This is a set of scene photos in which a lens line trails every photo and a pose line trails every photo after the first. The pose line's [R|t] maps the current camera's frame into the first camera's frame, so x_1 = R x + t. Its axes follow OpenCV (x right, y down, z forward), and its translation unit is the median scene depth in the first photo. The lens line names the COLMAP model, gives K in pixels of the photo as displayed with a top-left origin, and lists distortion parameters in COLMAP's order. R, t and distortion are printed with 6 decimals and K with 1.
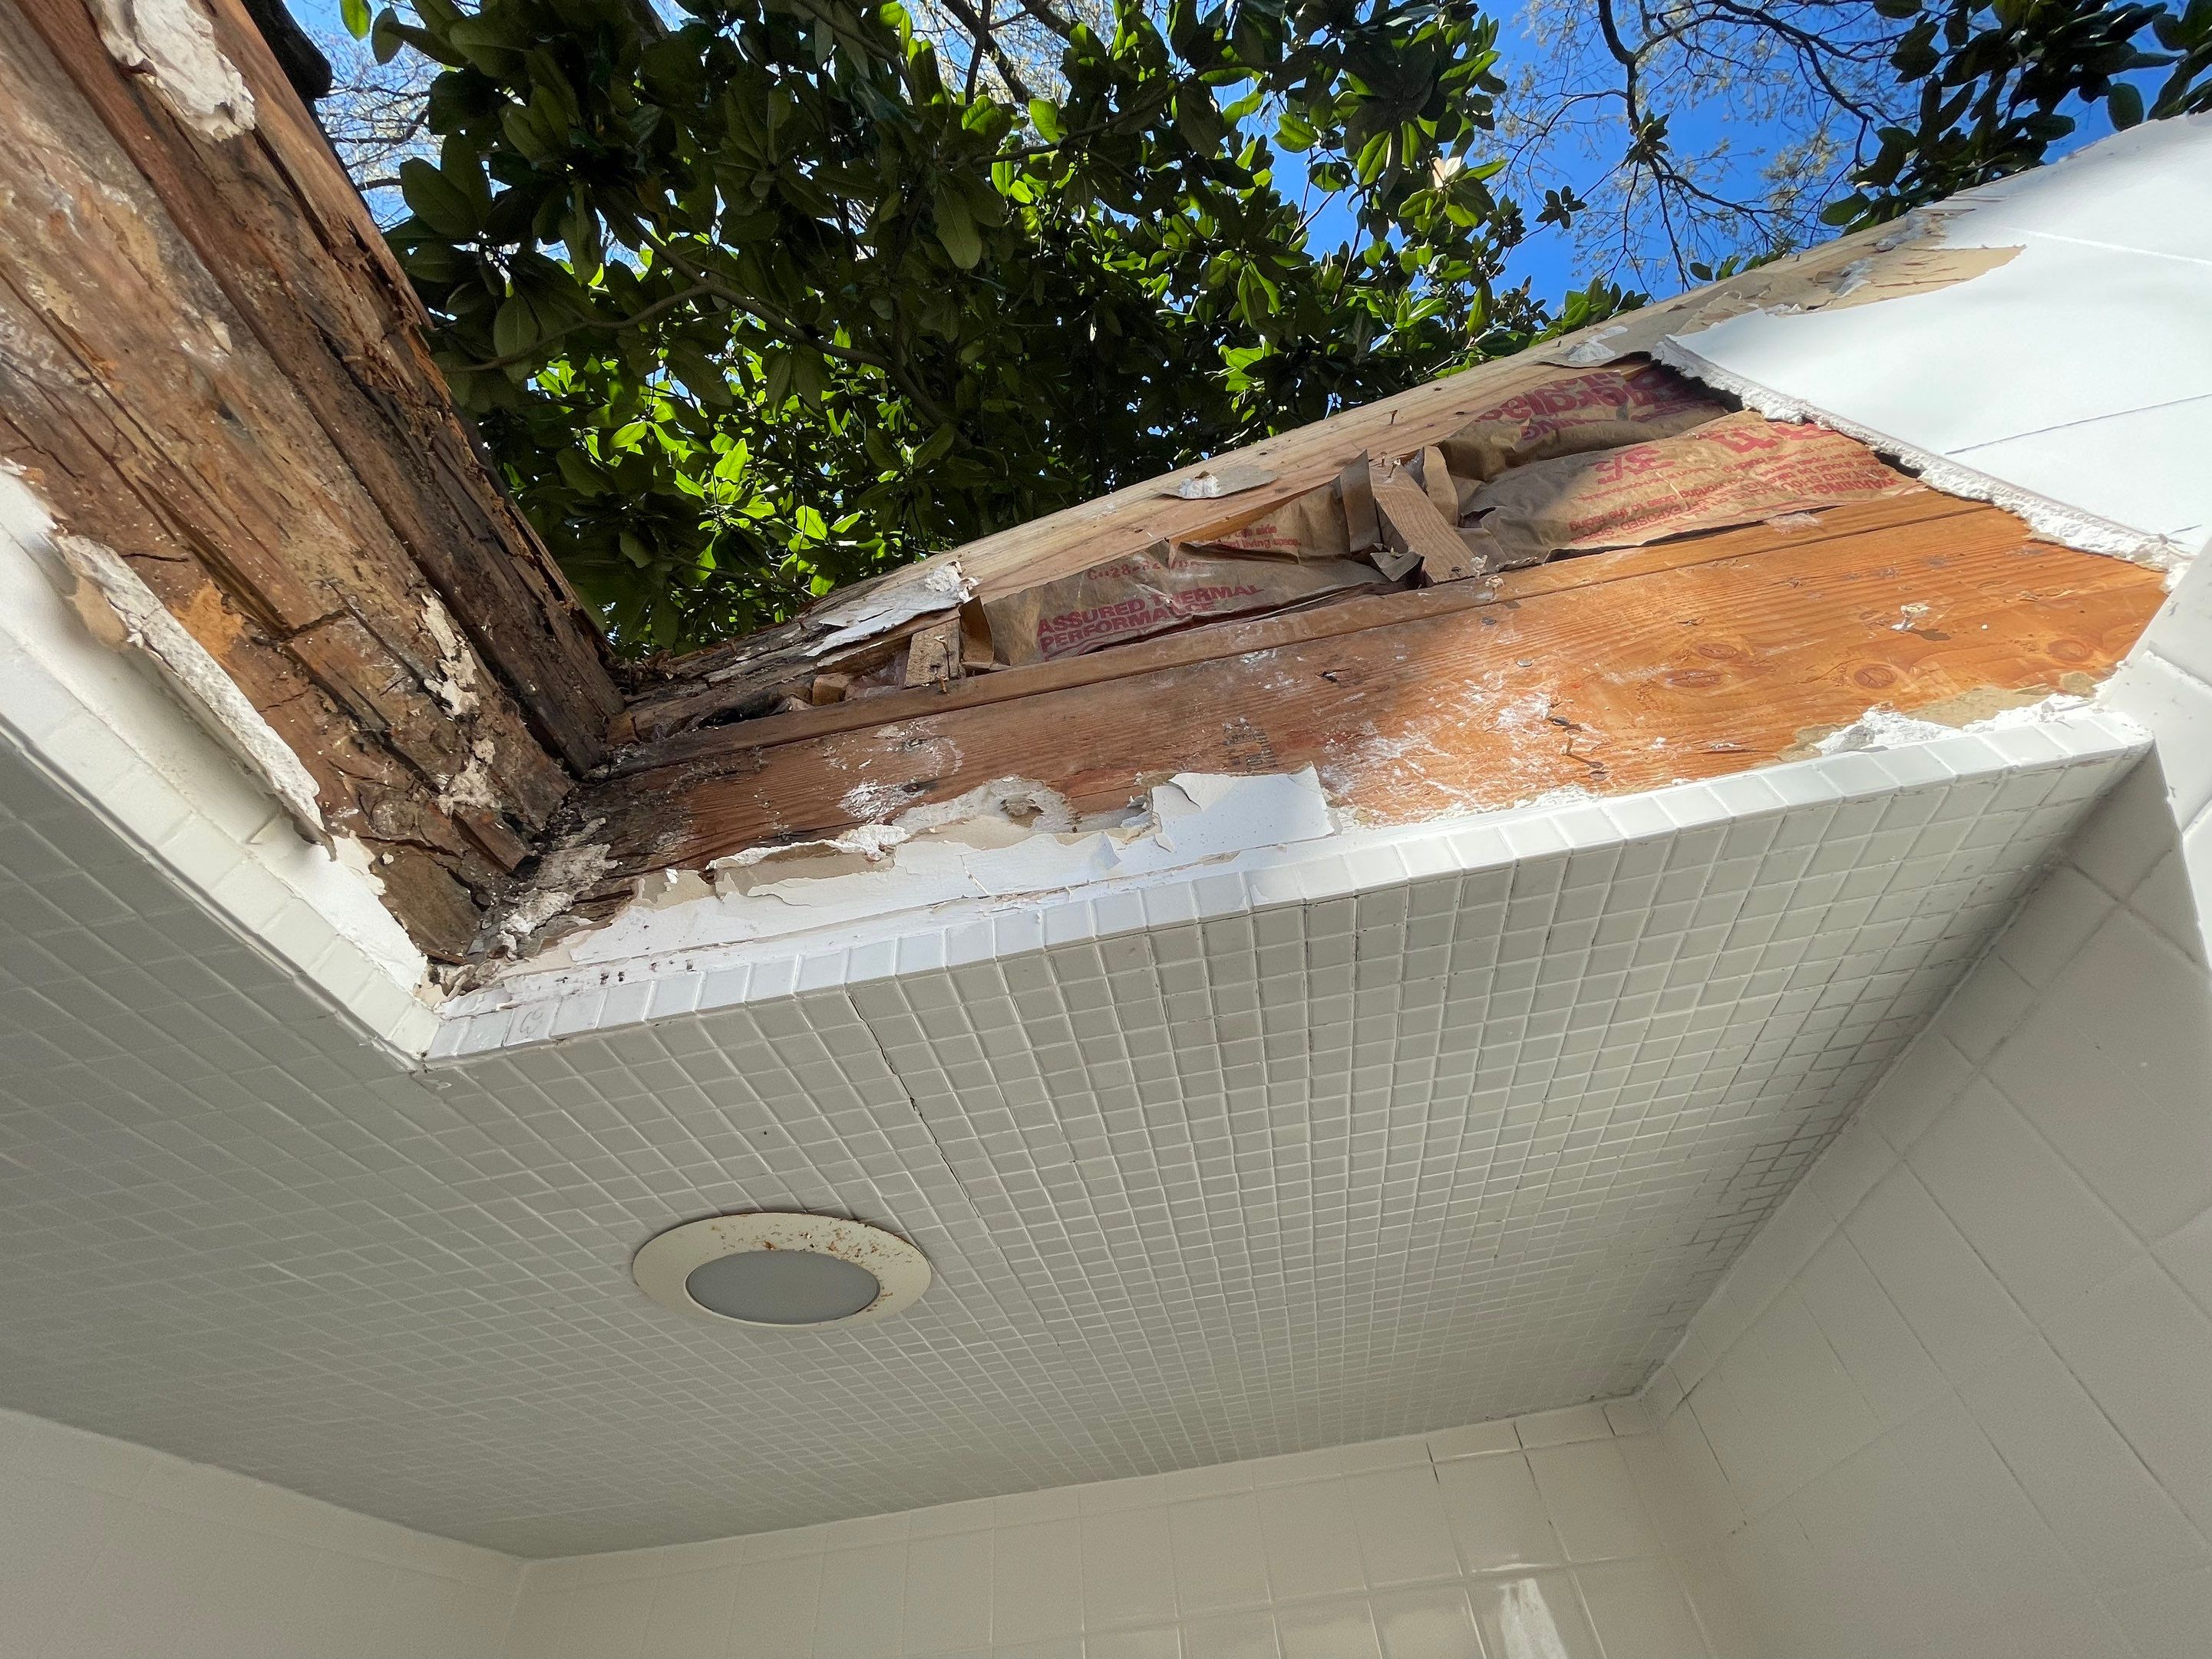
lens RADIAL K [[885.4, 0, 1103.7], [0, 885.4, 837.2], [0, 0, 1]] dist [0.000114, -0.001572]
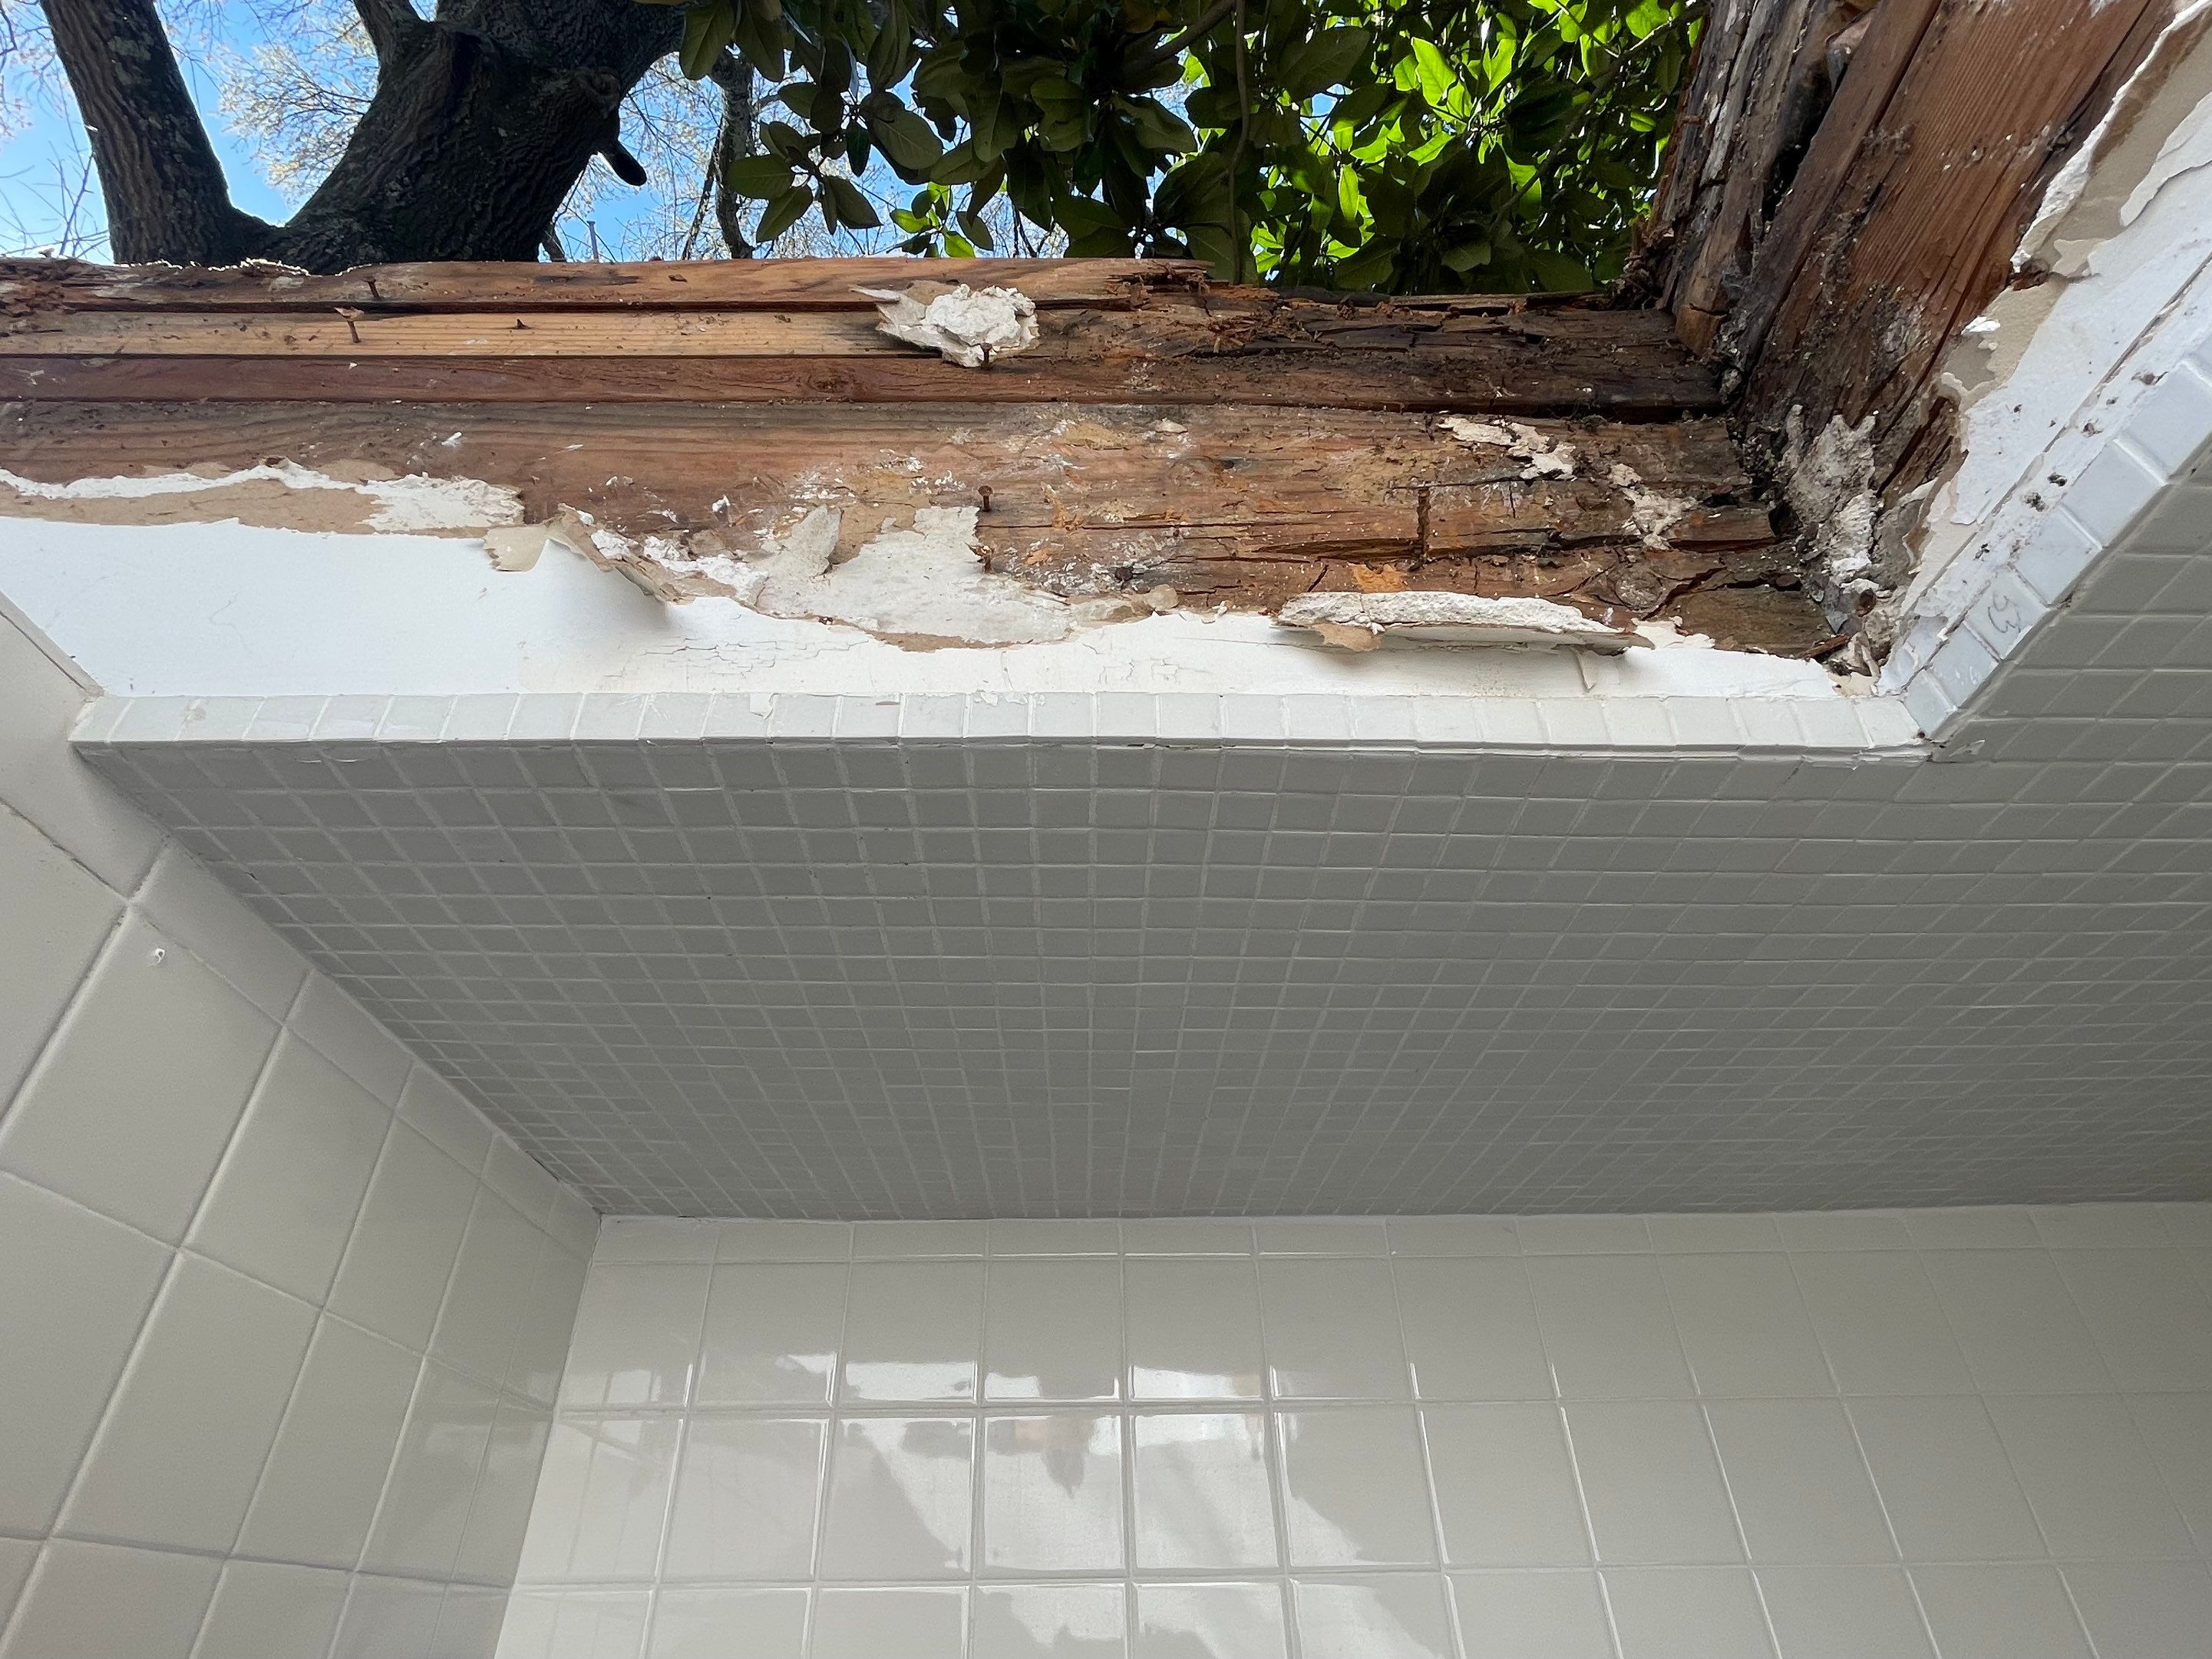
lens RADIAL K [[1115.4, 0, 1100.5], [0, 1115.4, 855.6], [0, 0, 1]] dist [-0.012223, 0.006035]
pose [[0.187621, -0.503389, -0.843444, -0.124769], [0.730415, 0.645626, -0.222848, 0.004192], [0.656729, -0.574253, 0.488816, -0.012102]]
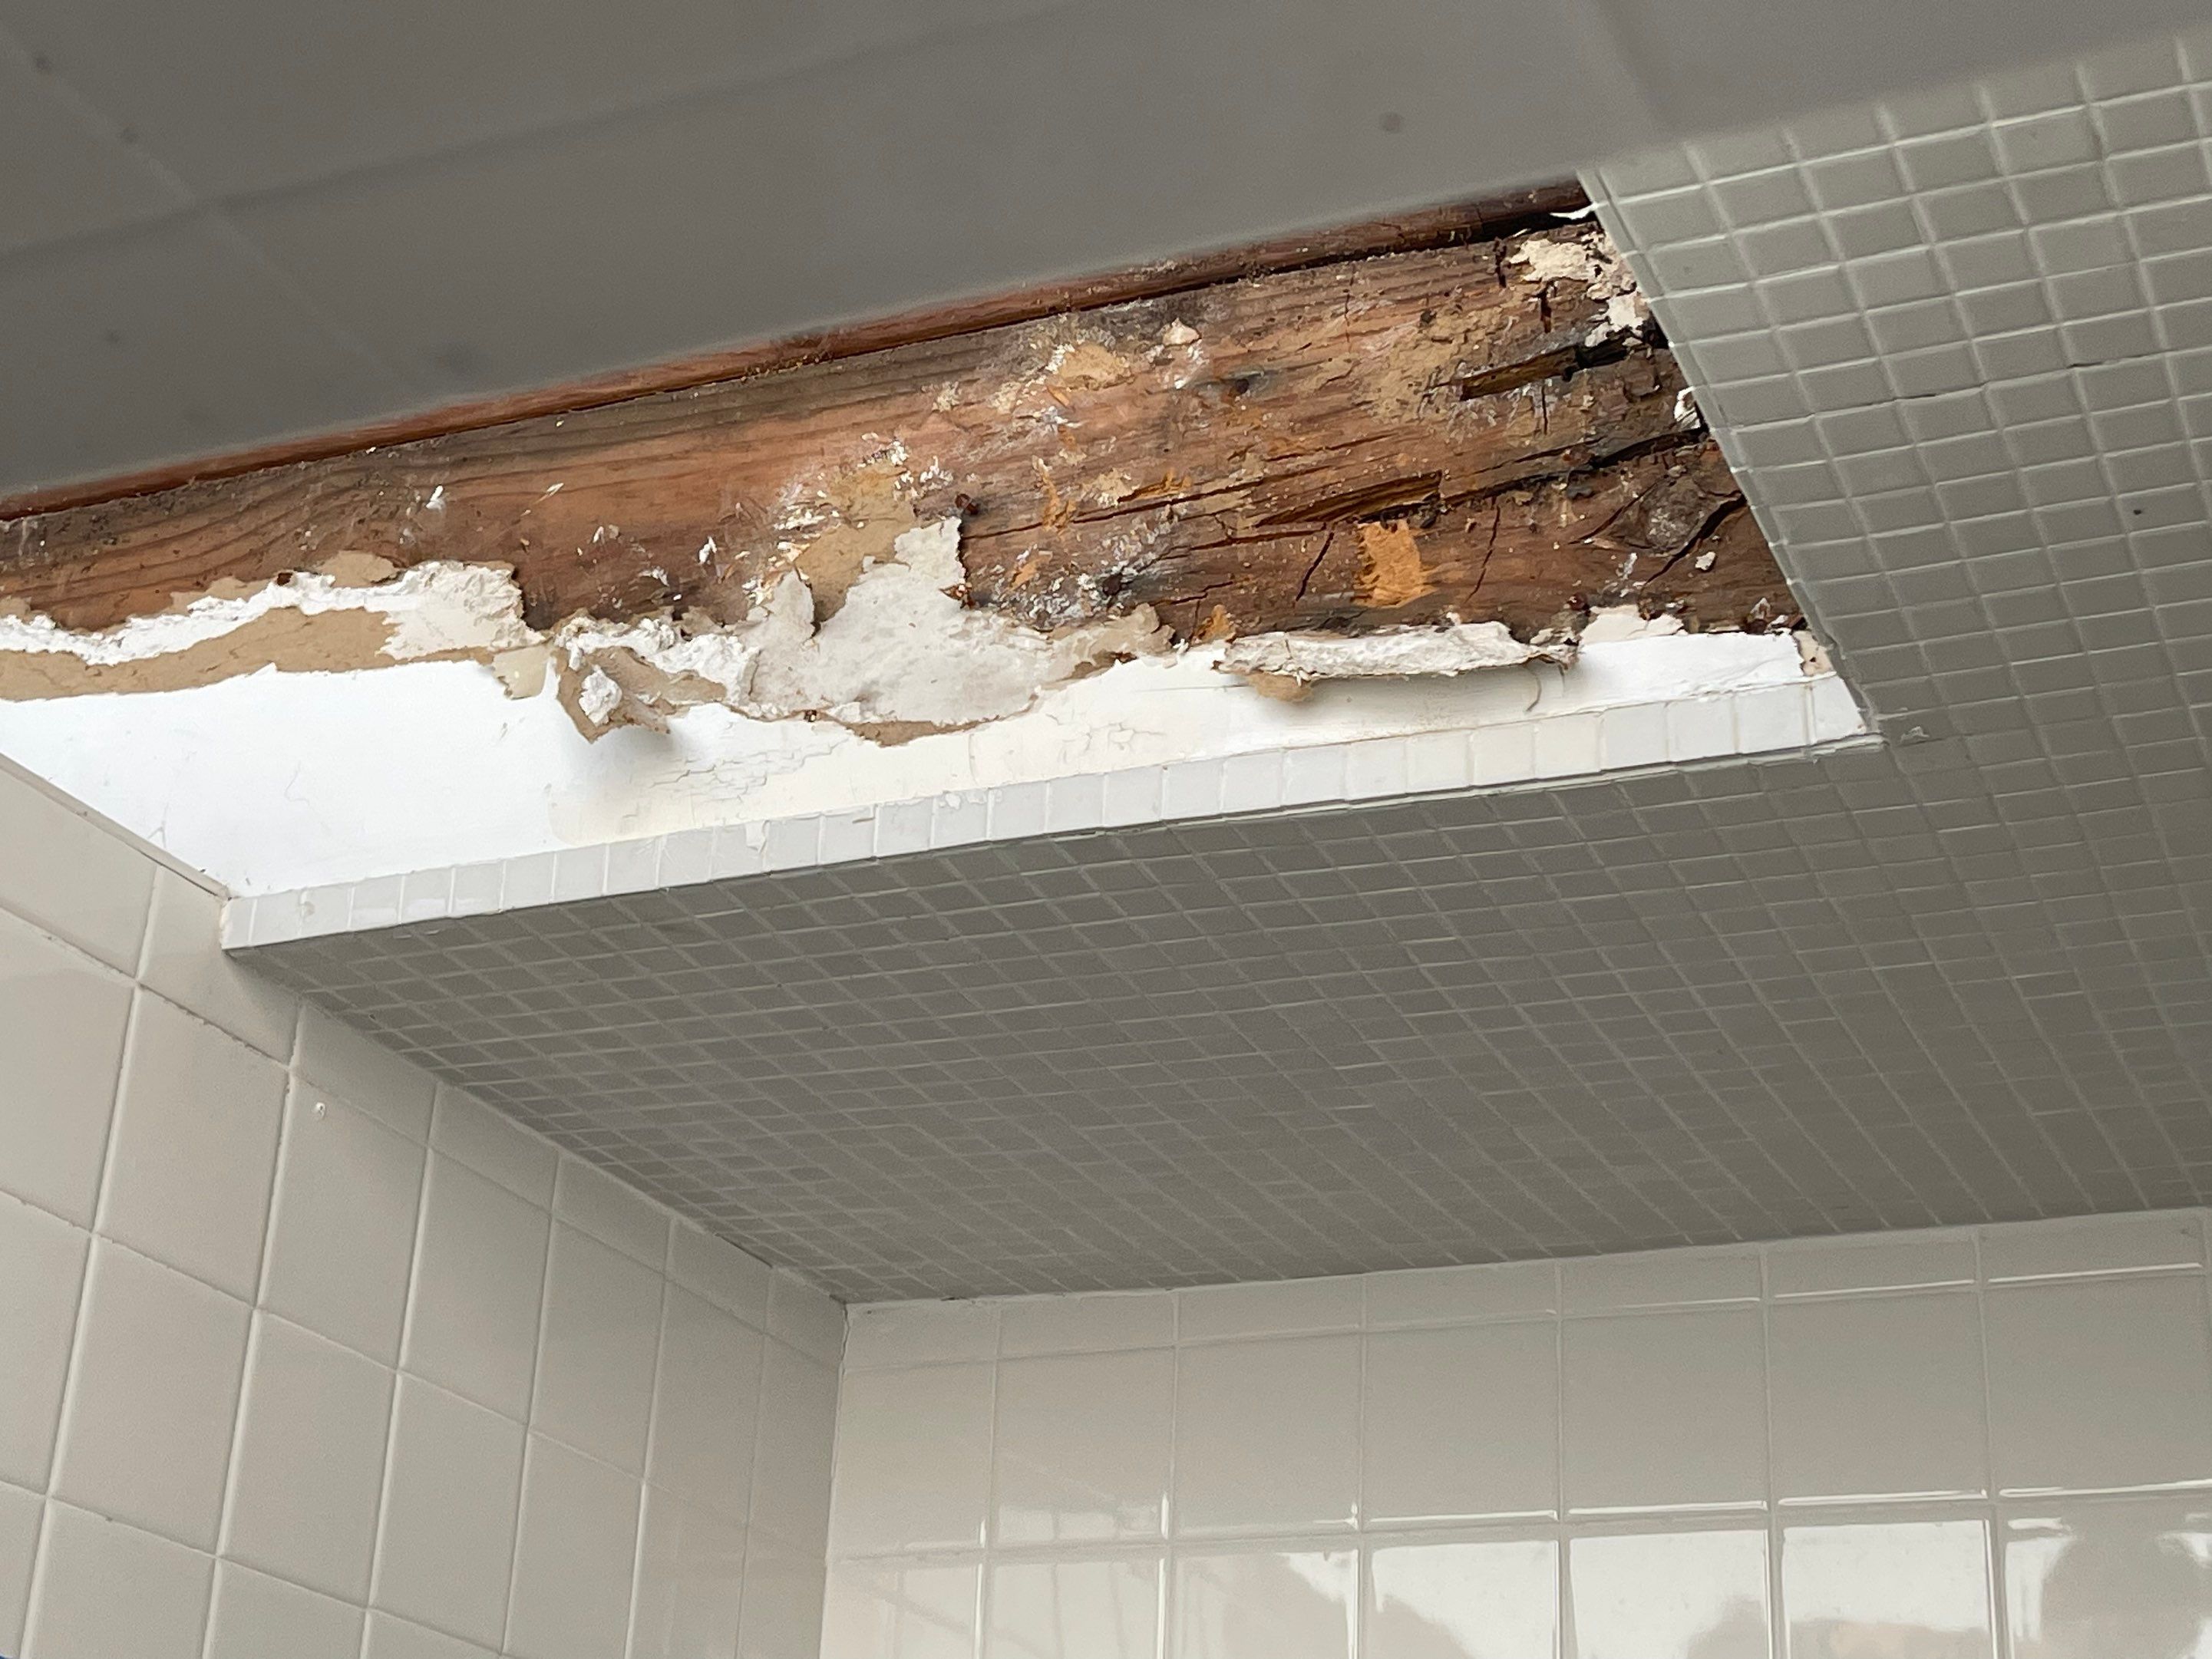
lens RADIAL K [[3568.7, 0, 1106.8], [0, 3568.7, 830.8], [0, 0, 1]] dist [0.107742, 0.000000]
pose [[-0.241555, -0.321251, -0.915669, 1.838183], [0.706458, 0.588684, -0.392897, 0.925146], [0.665258, -0.741788, 0.084751, 0.269194]]
